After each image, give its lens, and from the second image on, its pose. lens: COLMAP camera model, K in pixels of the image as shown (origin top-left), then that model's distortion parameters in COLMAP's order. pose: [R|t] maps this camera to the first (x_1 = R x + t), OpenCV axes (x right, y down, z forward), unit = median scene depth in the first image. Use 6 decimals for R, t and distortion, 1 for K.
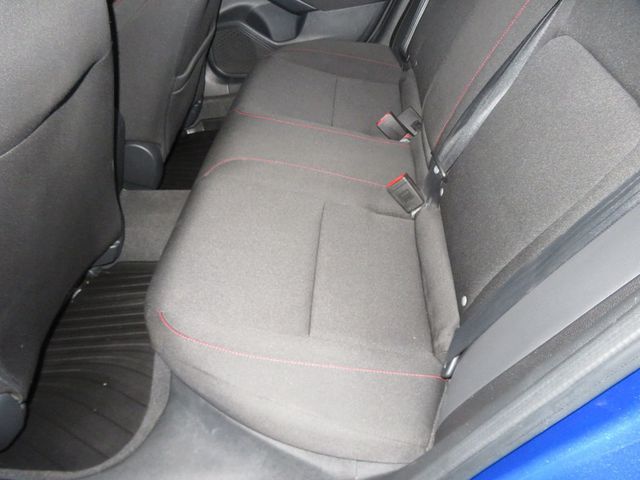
lens RADIAL K [[464.6, 0, 320.5], [0, 464.6, 239.2], [0, 0, 1]] dist [-0.005267, 0.002717]
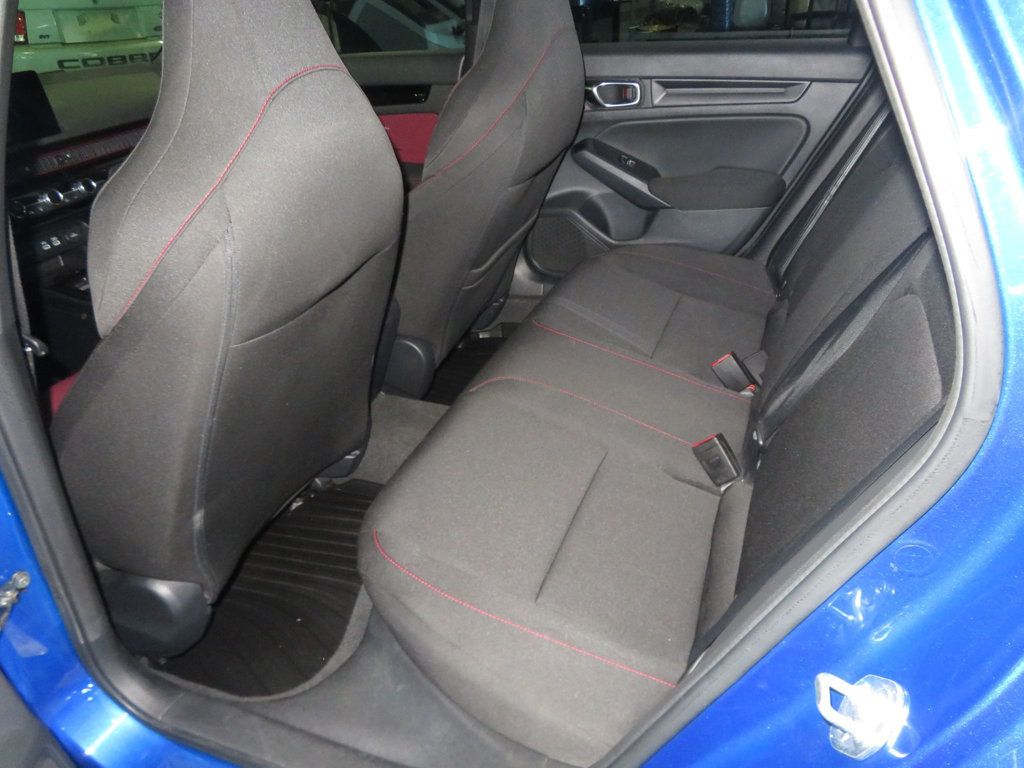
lens RADIAL K [[743.3, 0, 509.9], [0, 743.3, 382.0], [0, 0, 1]] dist [-0.005267, 0.002717]
pose [[0.952694, 0.167244, -0.253779, 0.128558], [-0.210637, 0.965259, -0.154619, 0.031621], [0.219103, 0.200760, 0.954824, -0.212304]]
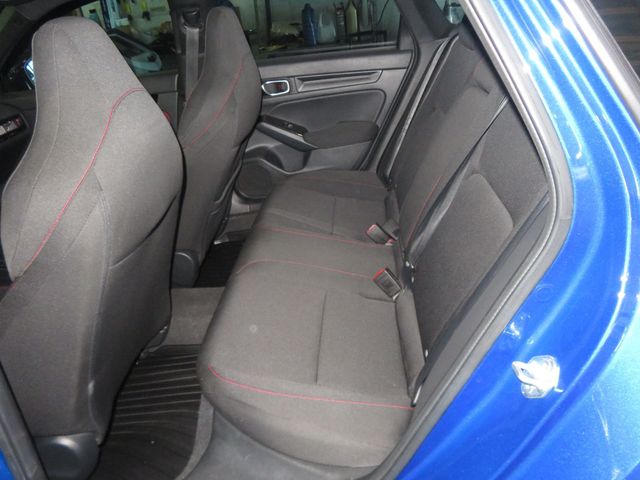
lens RADIAL K [[464.6, 0, 317.0], [0, 464.6, 237.5], [0, 0, 1]] dist [-0.005267, 0.002717]
pose [[0.999437, -0.025757, -0.021514, 0.011632], [0.020051, 0.972360, -0.232626, 0.070051], [0.026911, 0.232064, 0.972328, -0.282782]]
